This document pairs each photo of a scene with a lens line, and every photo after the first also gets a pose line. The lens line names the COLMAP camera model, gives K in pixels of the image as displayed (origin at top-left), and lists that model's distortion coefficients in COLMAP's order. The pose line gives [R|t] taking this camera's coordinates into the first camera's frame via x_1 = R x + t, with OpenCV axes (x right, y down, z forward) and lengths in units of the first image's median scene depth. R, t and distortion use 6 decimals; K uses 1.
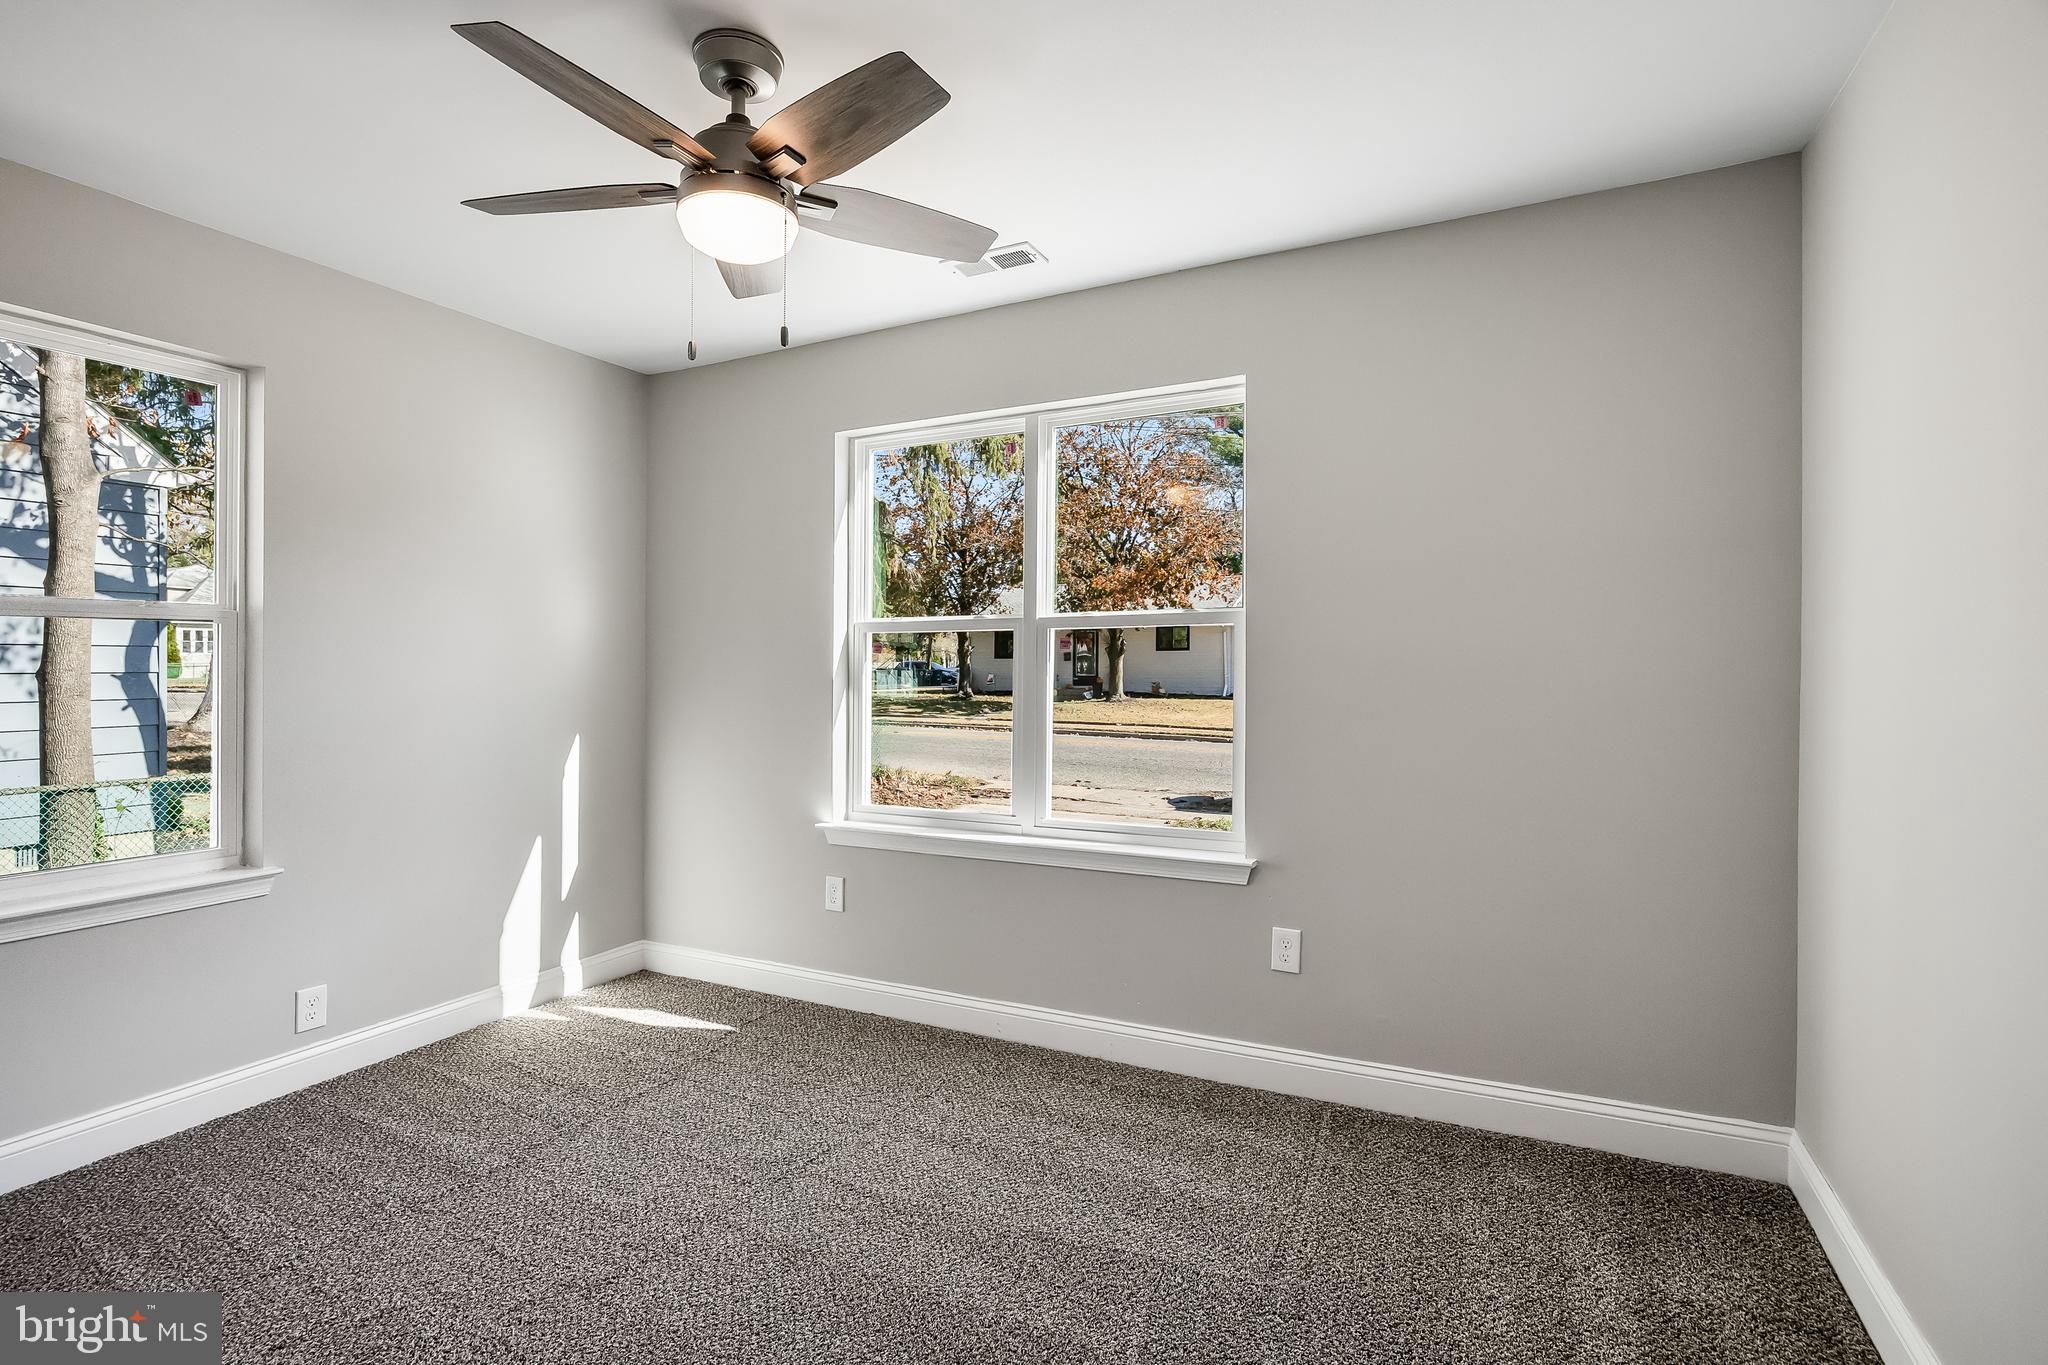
lens RADIAL K [[991.9, 0, 1024.0], [0, 991.9, 682.5], [0, 0, 1]] dist [-0.000449, -0.000127]
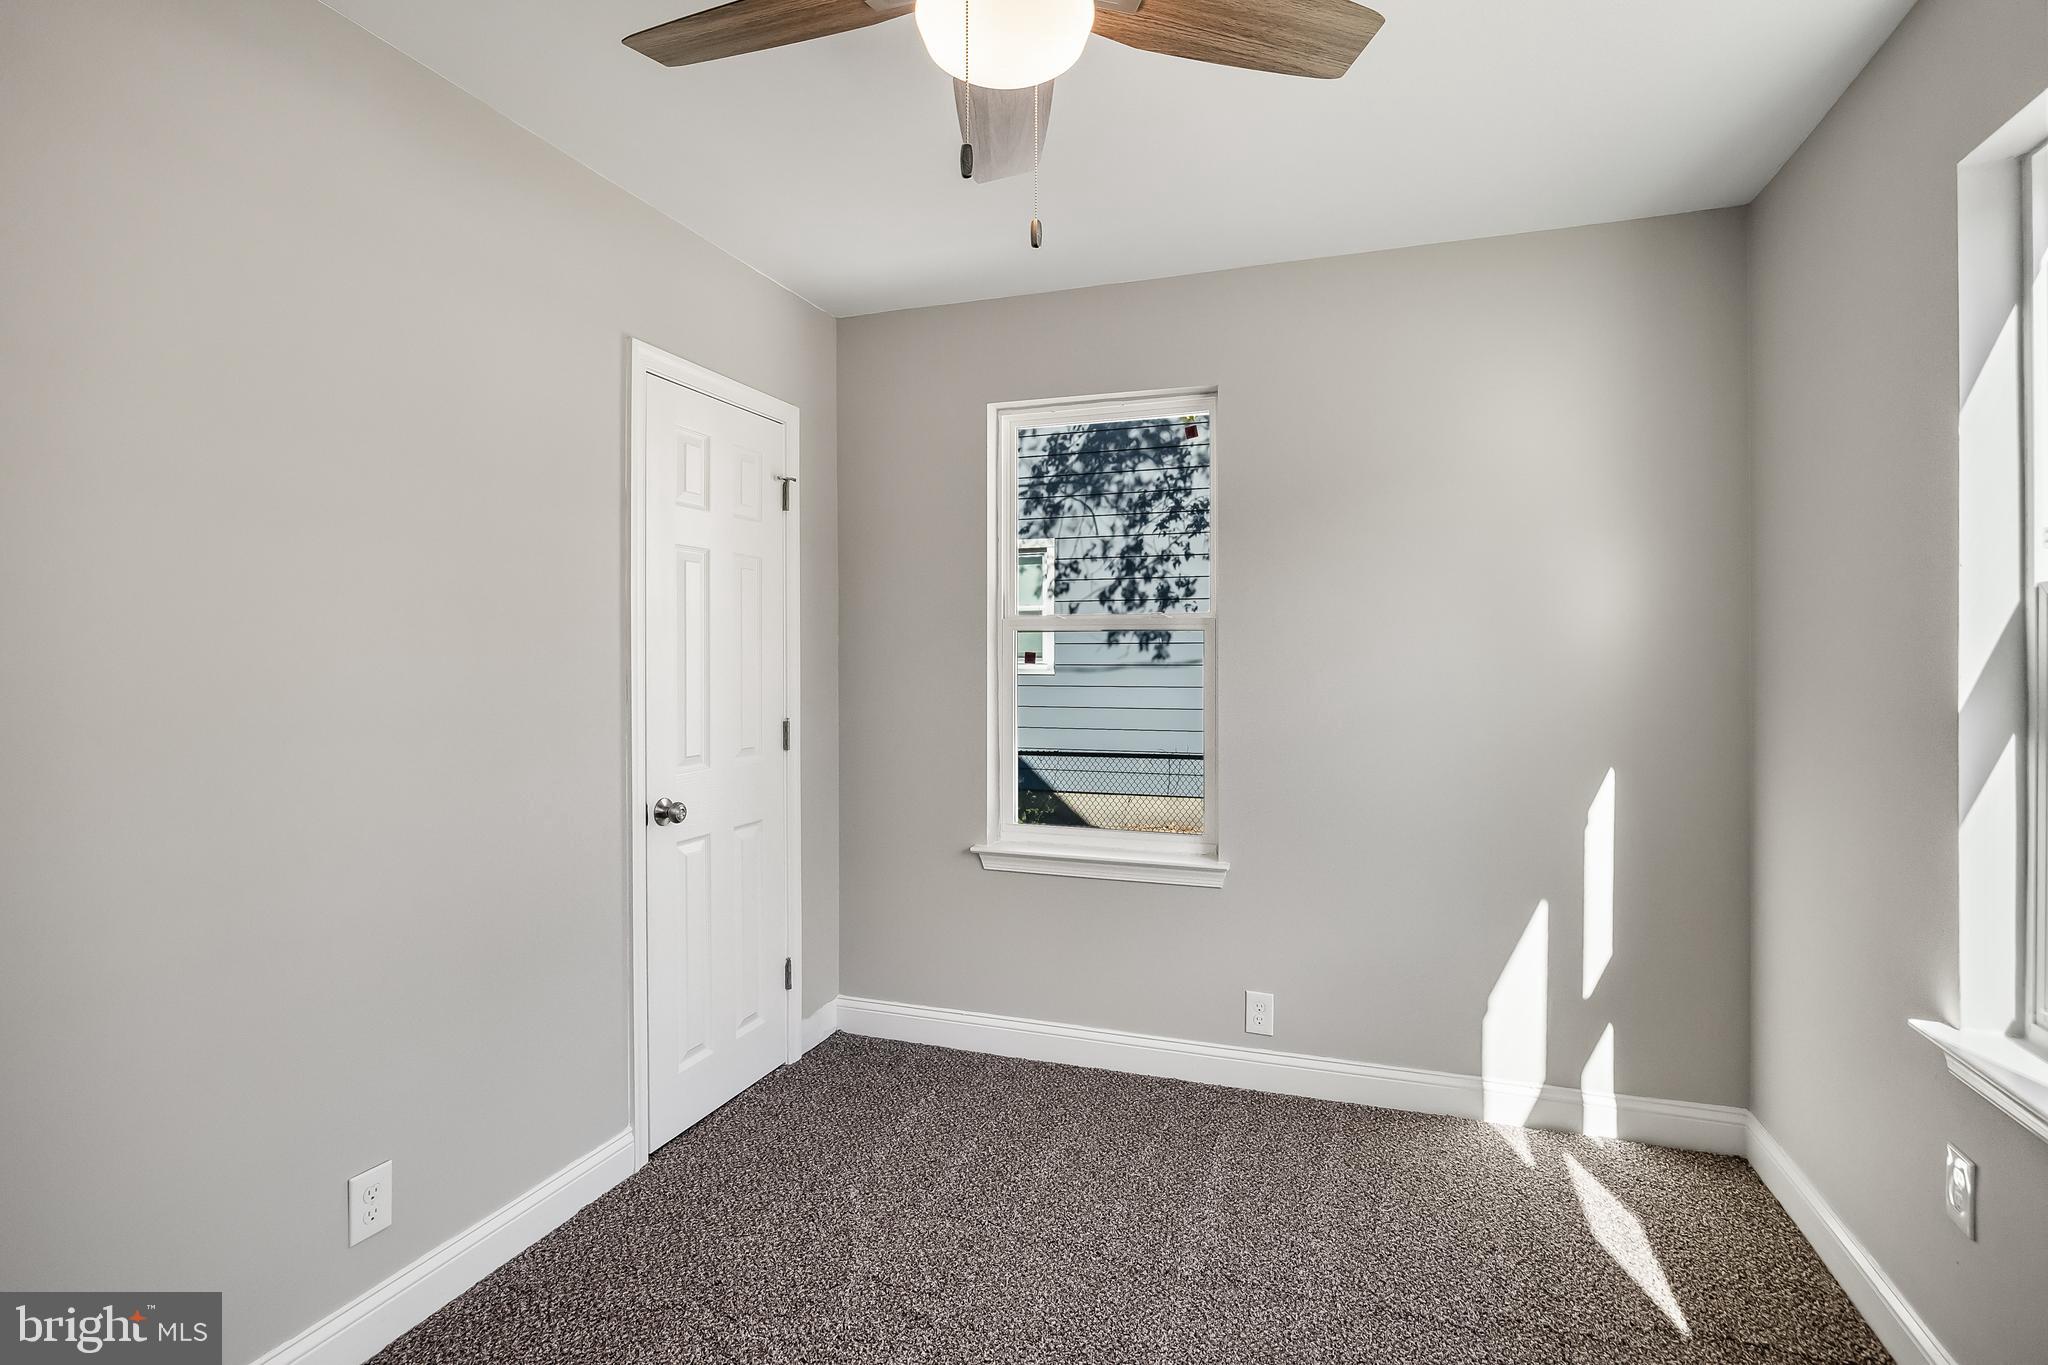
lens RADIAL K [[996.0, 0, 1029.1], [0, 996.0, 658.8], [0, 0, 1]] dist [0.001988, 0.000664]
pose [[0.132759, 0.005166, -0.991135, 0.203400], [-0.014542, 0.999889, 0.003264, -0.023174], [0.991042, 0.013980, 0.132819, 0.532364]]
